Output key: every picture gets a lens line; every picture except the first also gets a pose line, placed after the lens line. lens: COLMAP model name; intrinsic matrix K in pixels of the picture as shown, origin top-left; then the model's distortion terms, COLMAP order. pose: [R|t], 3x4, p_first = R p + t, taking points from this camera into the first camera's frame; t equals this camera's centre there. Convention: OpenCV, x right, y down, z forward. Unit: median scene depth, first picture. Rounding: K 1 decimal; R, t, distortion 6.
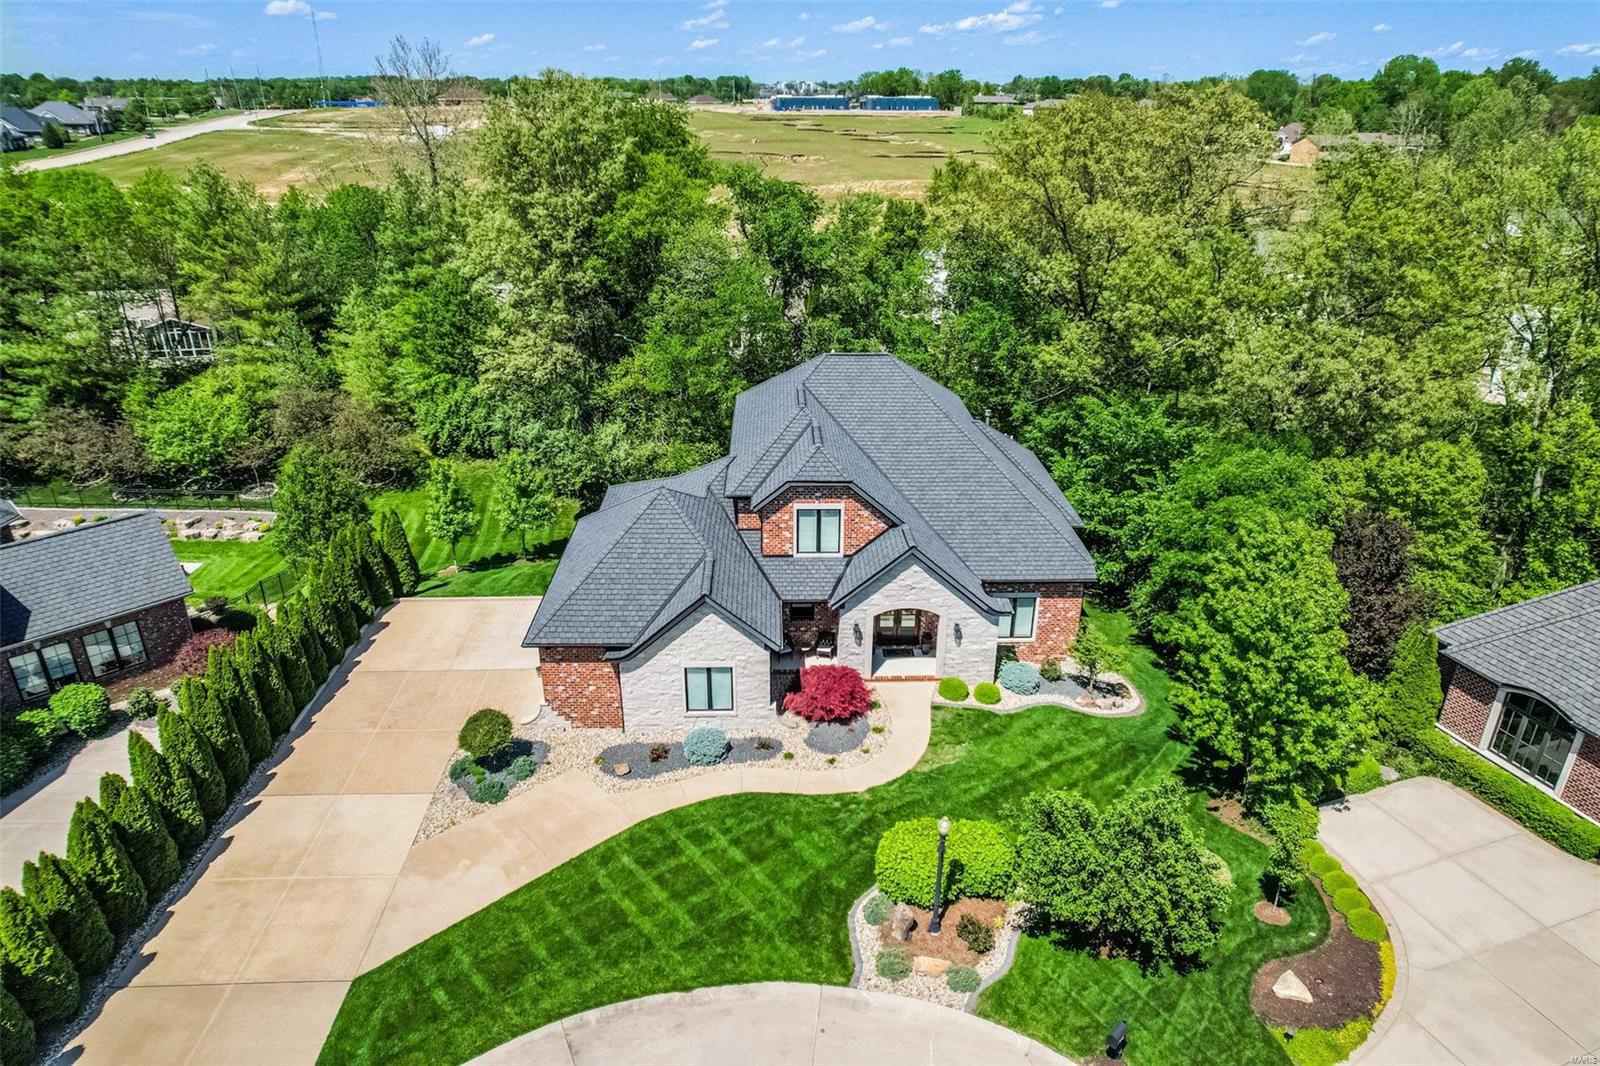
lens RADIAL K [[1033.4, 0, 800.0], [0, 1033.4, 533.0], [0, 0, 1]] dist [-0.072069, 0.062945]
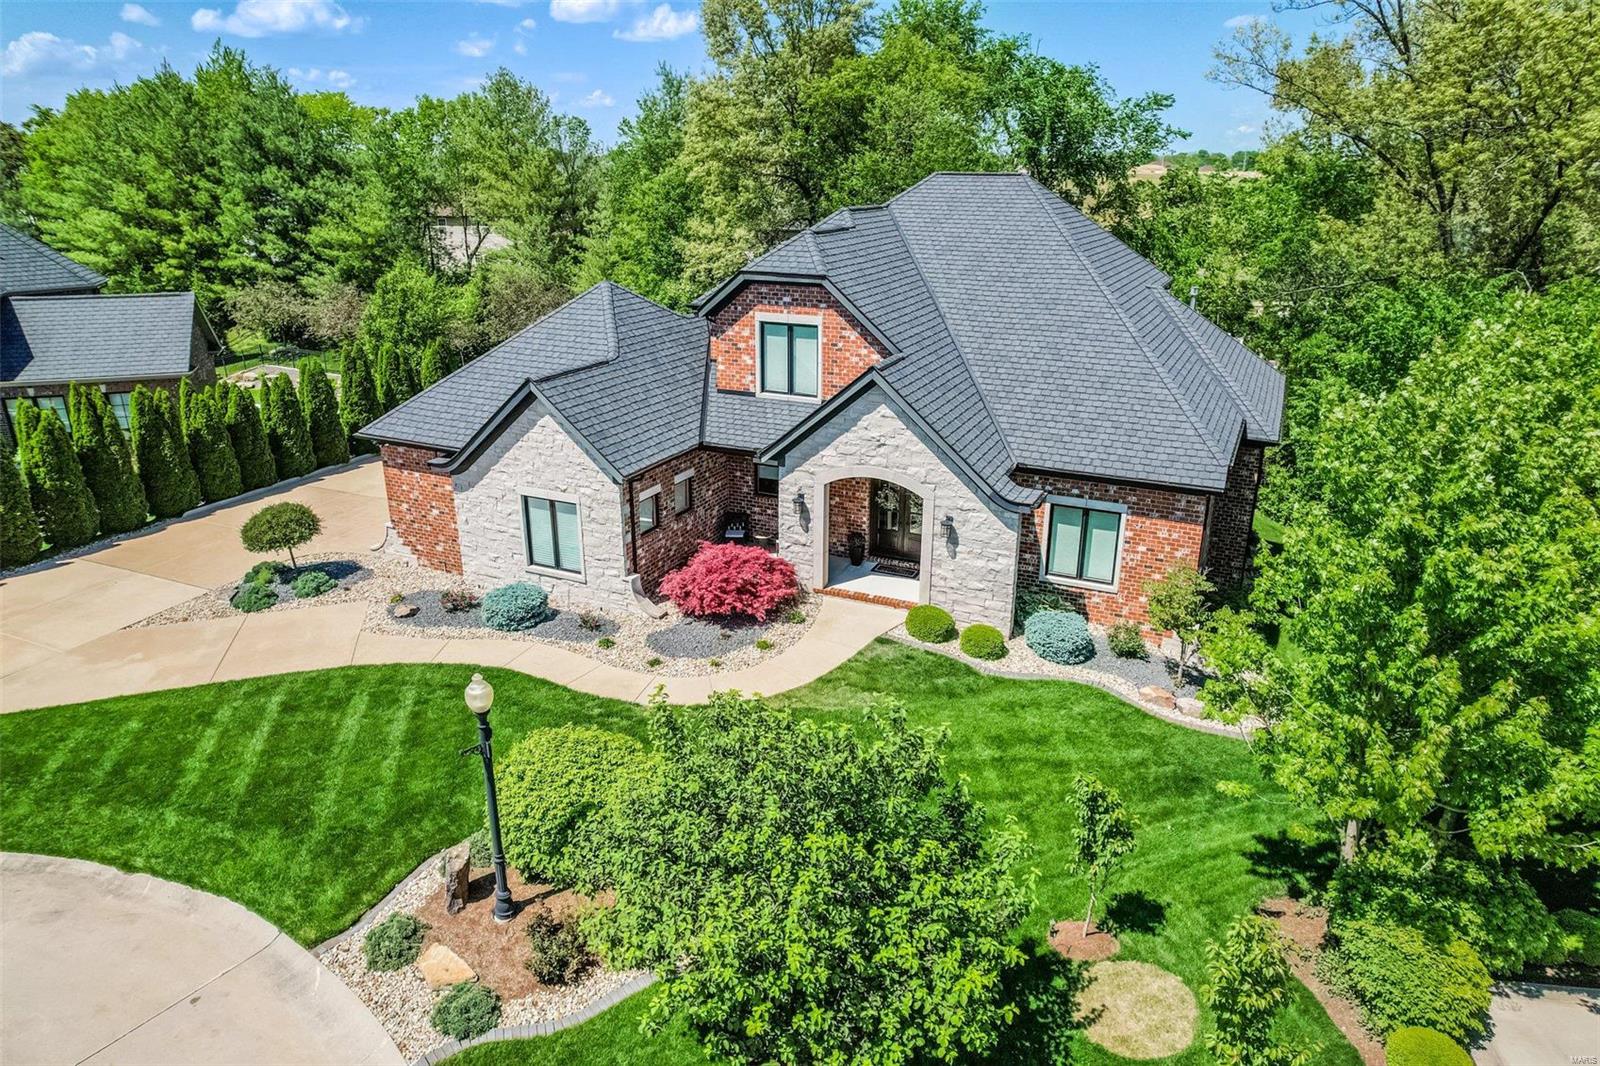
lens RADIAL K [[1033.4, 0, 800.0], [0, 1033.4, 533.0], [0, 0, 1]] dist [-0.072069, 0.062945]
pose [[0.890456, 0.149974, -0.429646, 0.345361], [-0.181861, 0.982741, -0.033875, 0.137333], [0.417150, 0.108300, 0.902362, 0.421028]]
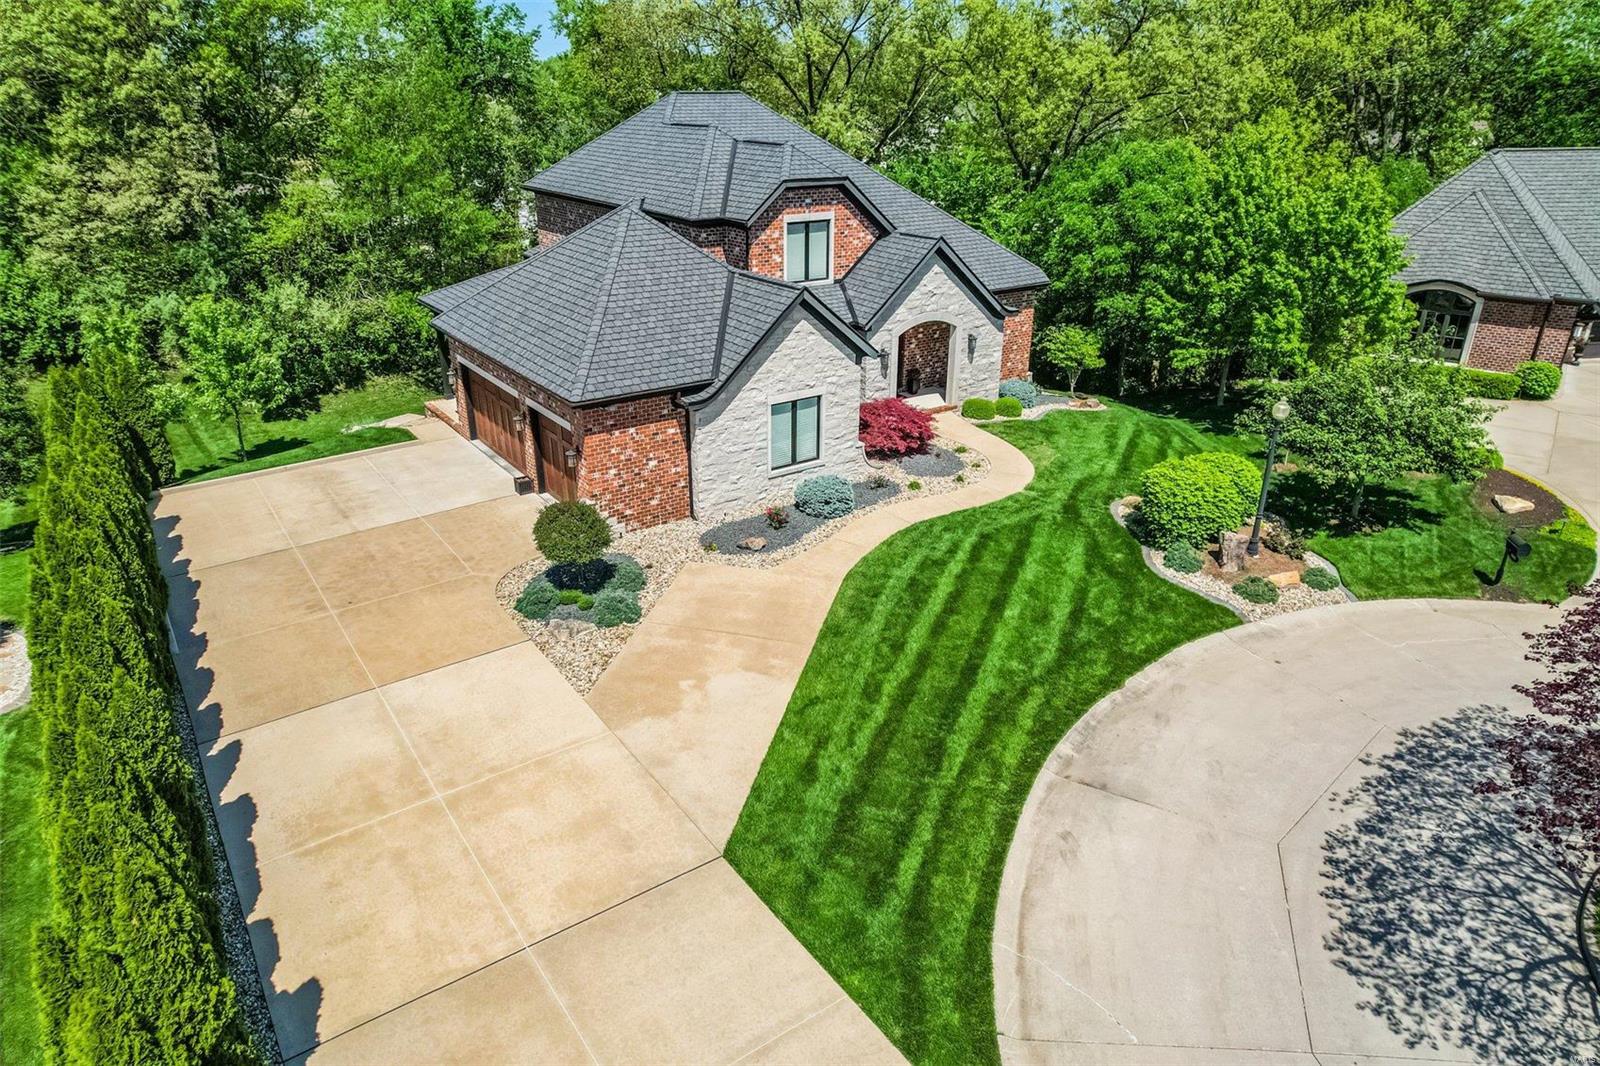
lens RADIAL K [[1026.9, 0, 806.7], [0, 1026.9, 540.7], [0, 0, 1]] dist [-0.068540, 0.067026]
pose [[0.827689, -0.232624, 0.510702, -0.468337], [0.227526, 0.970991, 0.073536, 0.167743], [-0.512993, 0.055334, 0.856607, 0.331900]]
